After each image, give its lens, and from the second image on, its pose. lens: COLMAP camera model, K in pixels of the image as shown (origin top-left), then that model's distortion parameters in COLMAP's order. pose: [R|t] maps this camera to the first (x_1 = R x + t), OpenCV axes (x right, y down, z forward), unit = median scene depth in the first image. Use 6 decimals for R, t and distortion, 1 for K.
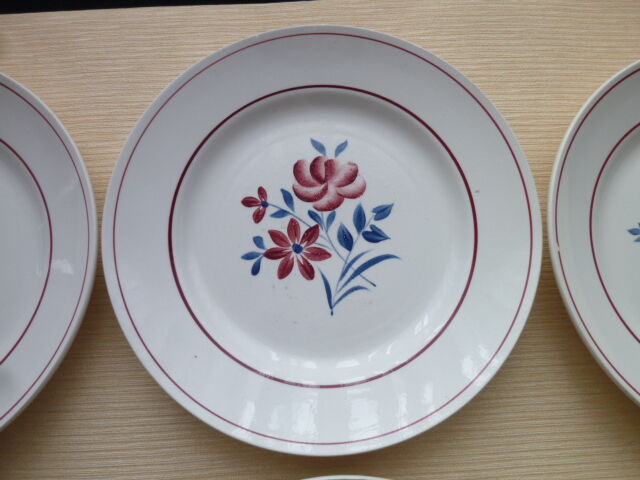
lens RADIAL K [[469.1, 0, 338.7], [0, 469.1, 233.7], [0, 0, 1]] dist [0.058925, -0.006348]
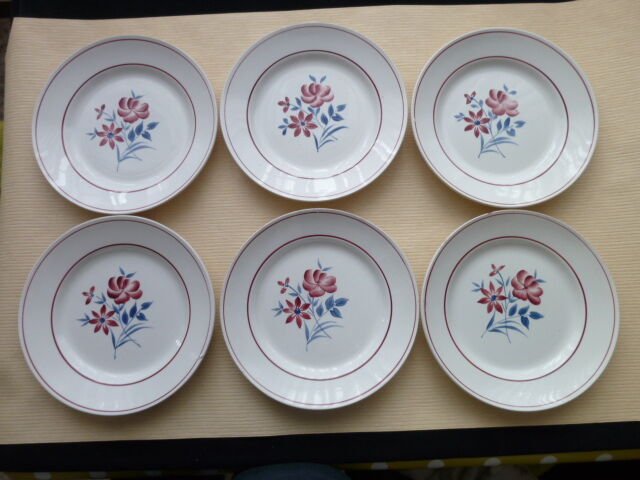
lens RADIAL K [[469.1, 0, 320.2], [0, 469.1, 241.5], [0, 0, 1]] dist [0.058925, -0.006348]
pose [[0.999705, 0.012490, -0.020826, 0.048258], [-0.012169, 0.999806, 0.015458, 0.552663], [0.021015, -0.015200, 0.999664, -1.242387]]
